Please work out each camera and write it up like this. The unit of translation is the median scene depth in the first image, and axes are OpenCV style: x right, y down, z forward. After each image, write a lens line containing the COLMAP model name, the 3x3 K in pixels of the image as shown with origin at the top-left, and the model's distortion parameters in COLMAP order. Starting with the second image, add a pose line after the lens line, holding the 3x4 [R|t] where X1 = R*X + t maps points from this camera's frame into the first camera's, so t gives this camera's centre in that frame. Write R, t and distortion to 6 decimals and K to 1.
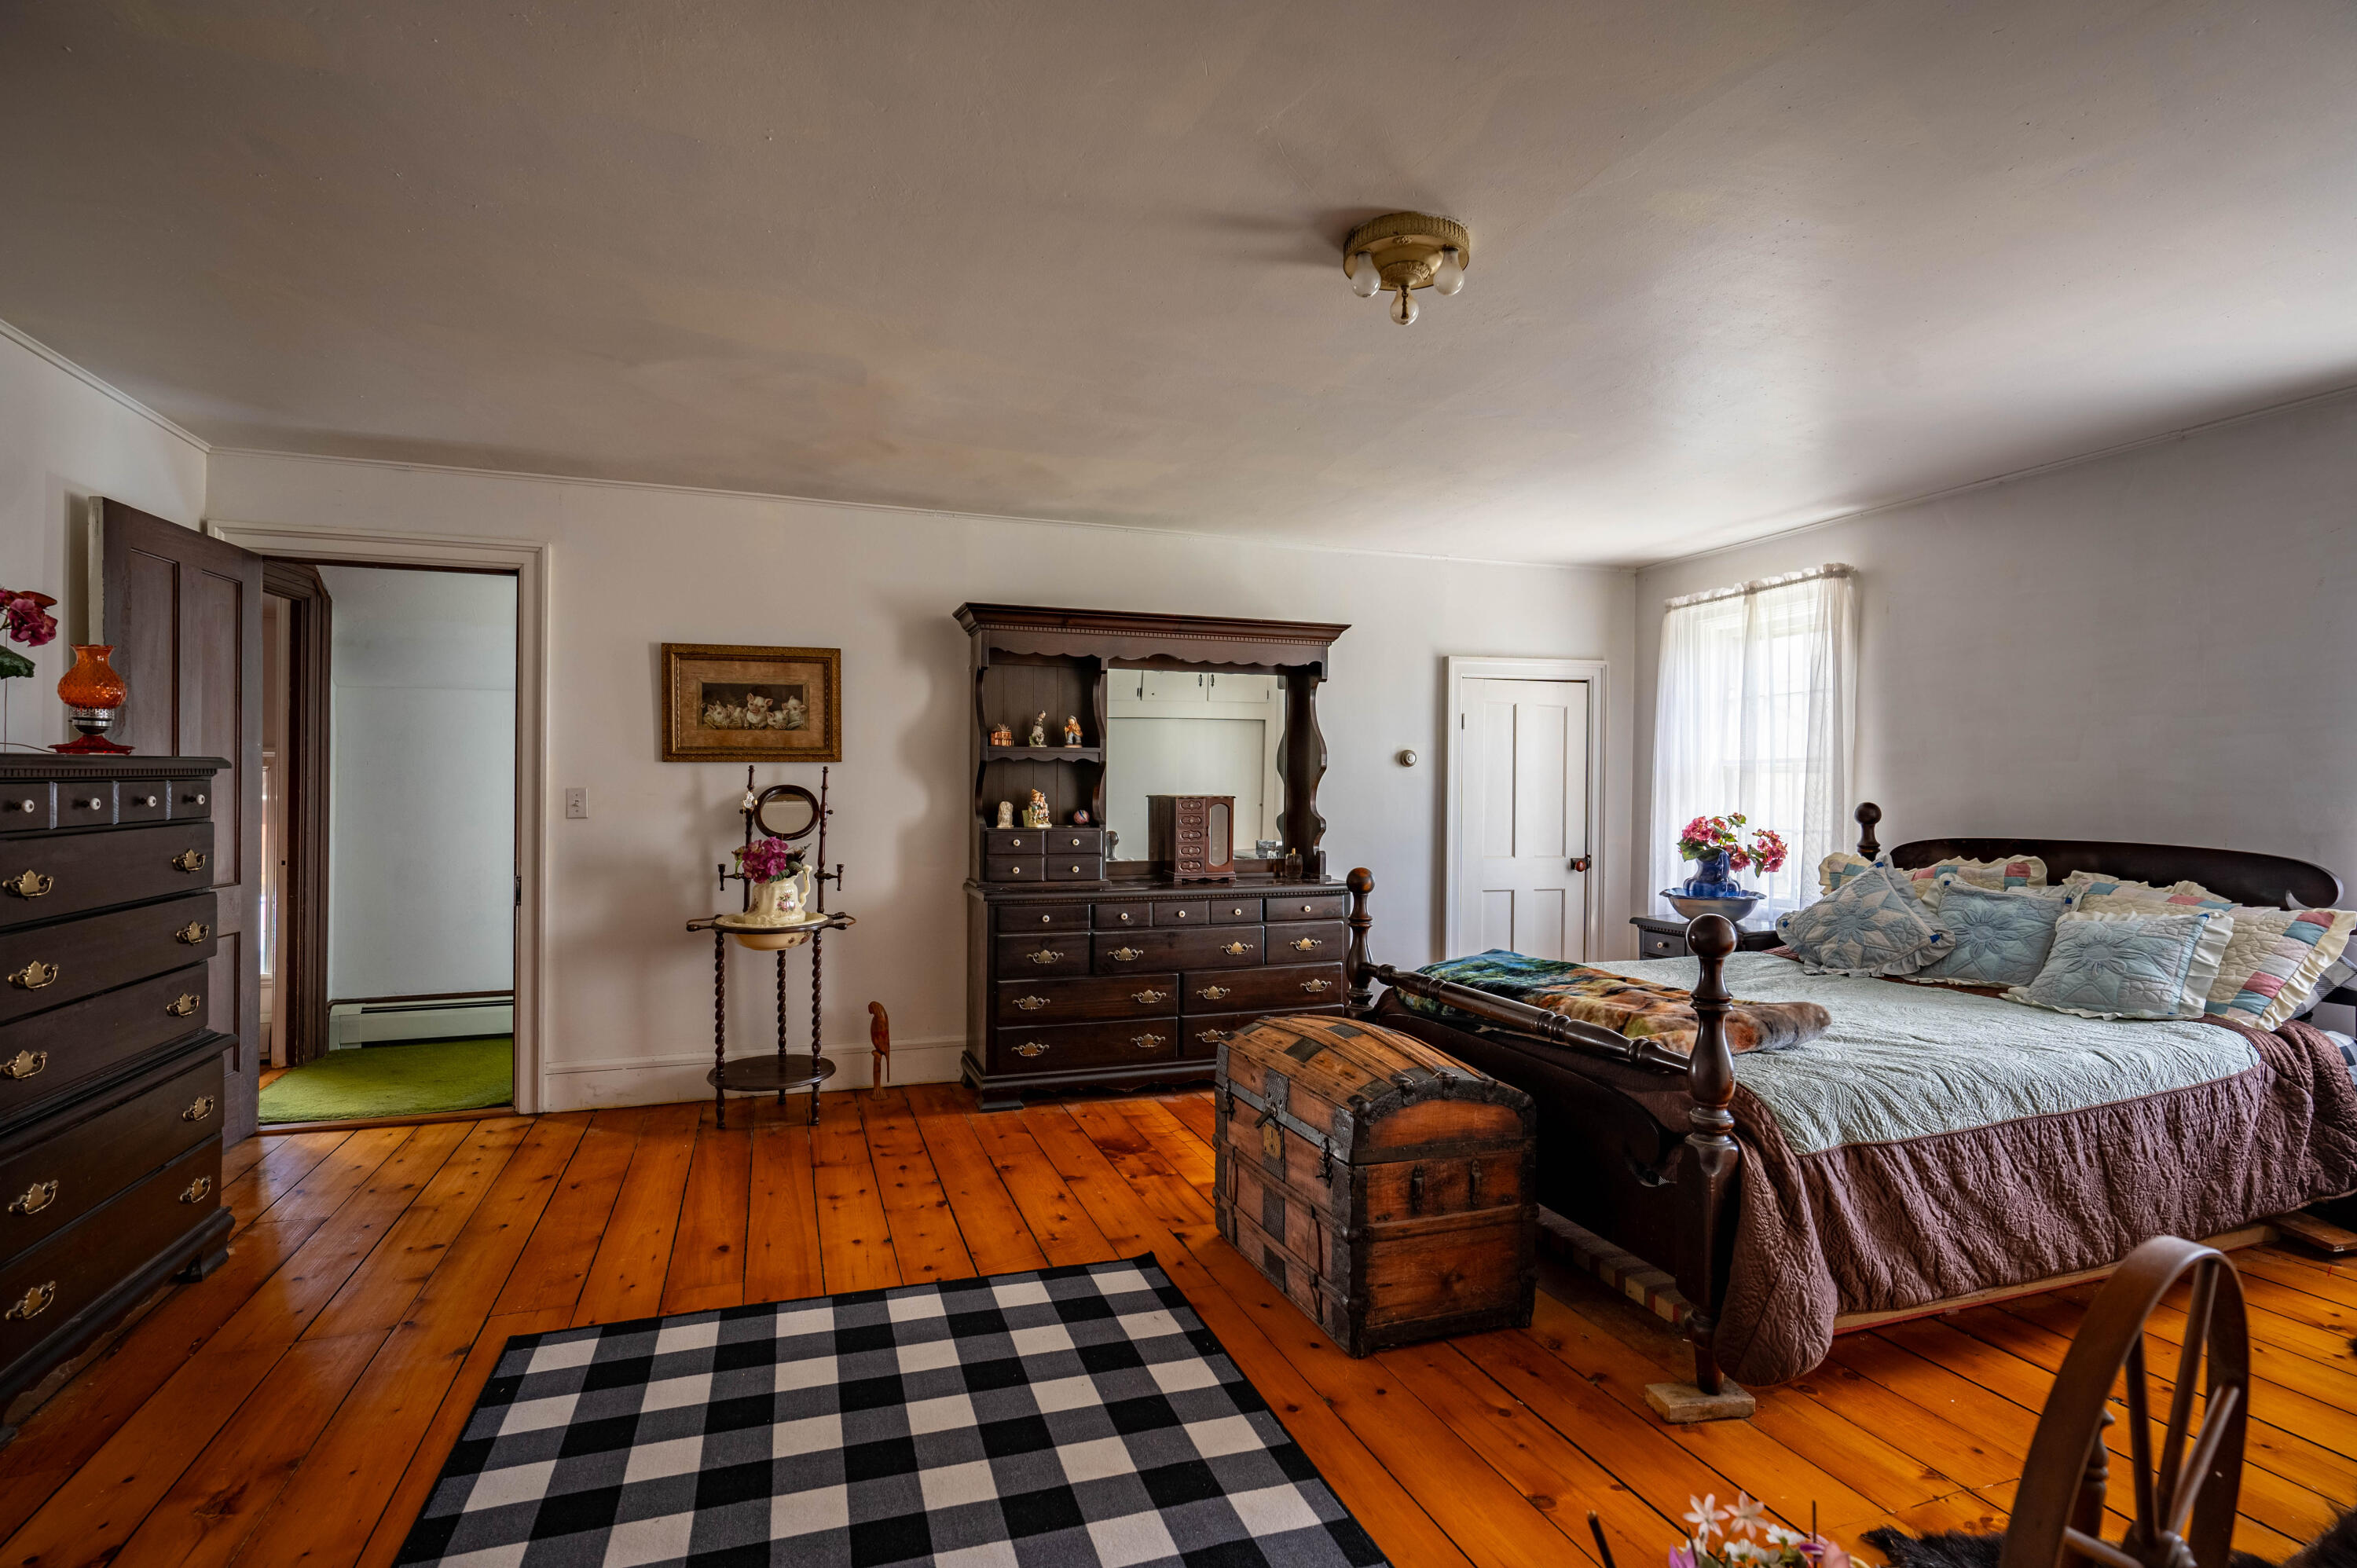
lens RADIAL K [[1124.5, 0, 1178.5], [0, 1124.5, 784.0], [0, 0, 1]] dist [0.000120, 0.000032]
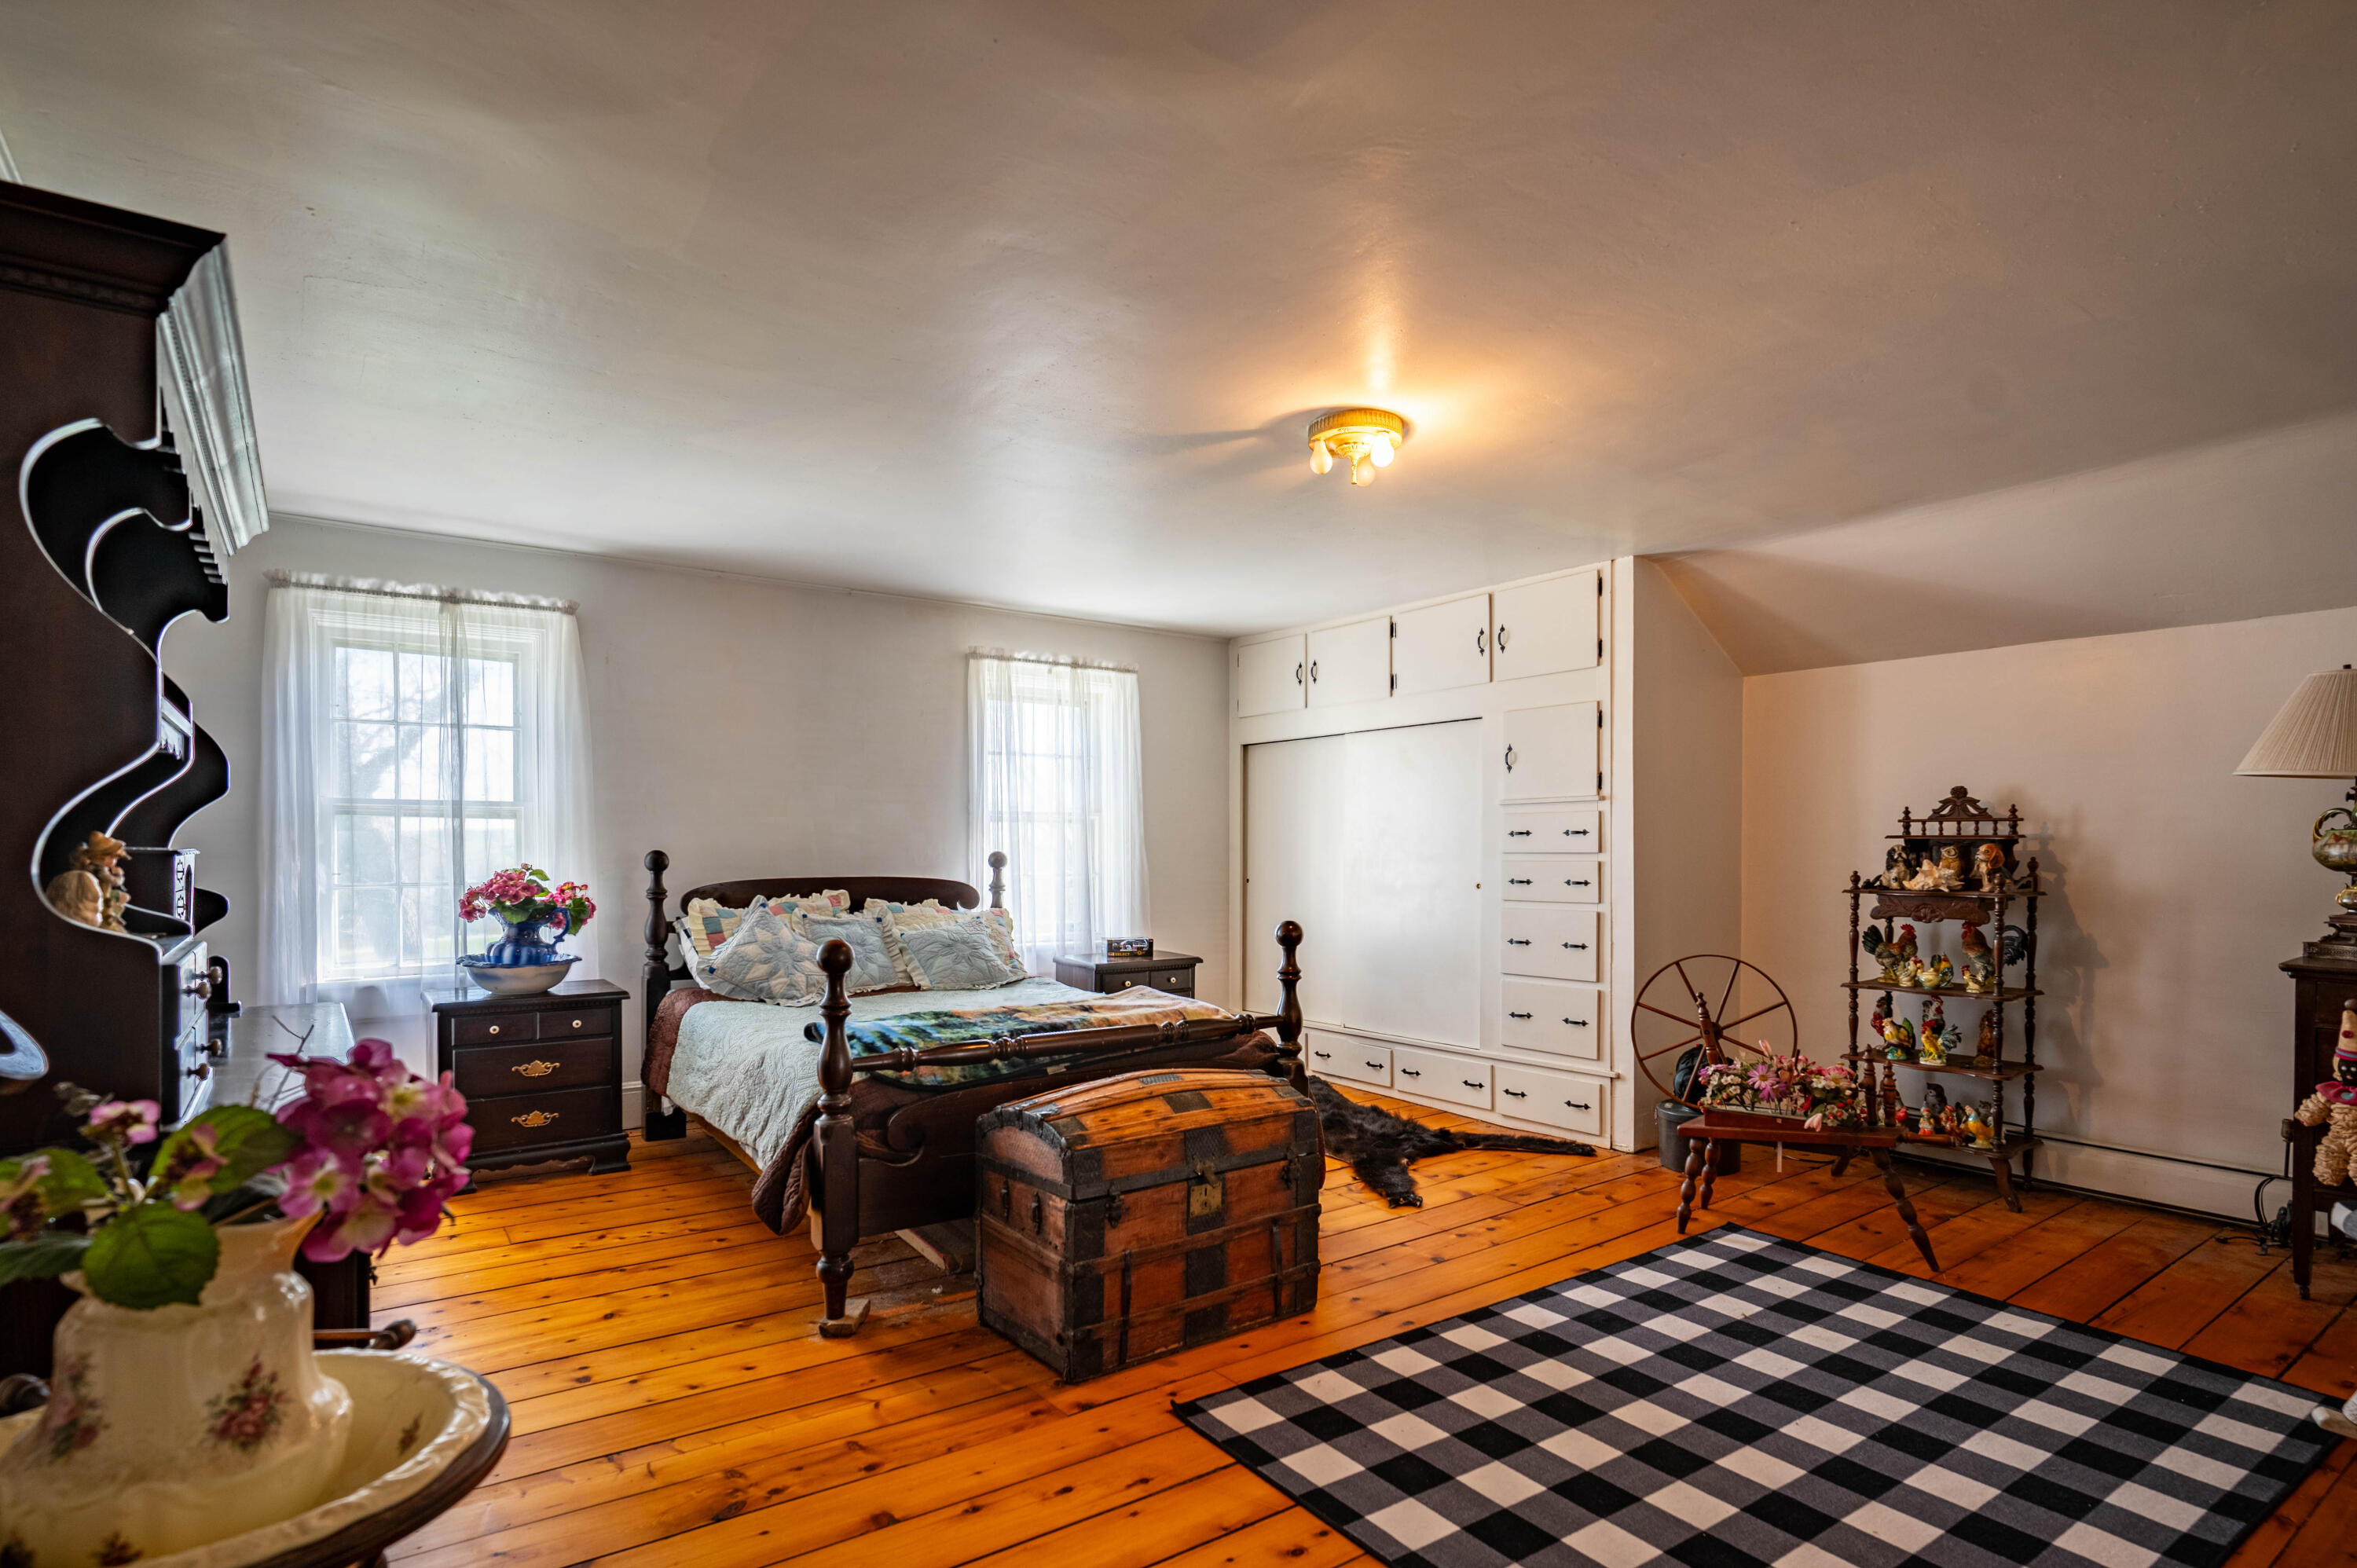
lens RADIAL K [[1199.4, 0, 1187.2], [0, 1199.4, 865.0], [0, 0, 1]] dist [0.000510, 0.000079]
pose [[-0.276020, -0.015276, 0.961031, -0.683270], [-0.008423, 0.999874, 0.013474, 0.012487], [-0.961115, -0.004376, -0.276113, 0.981855]]
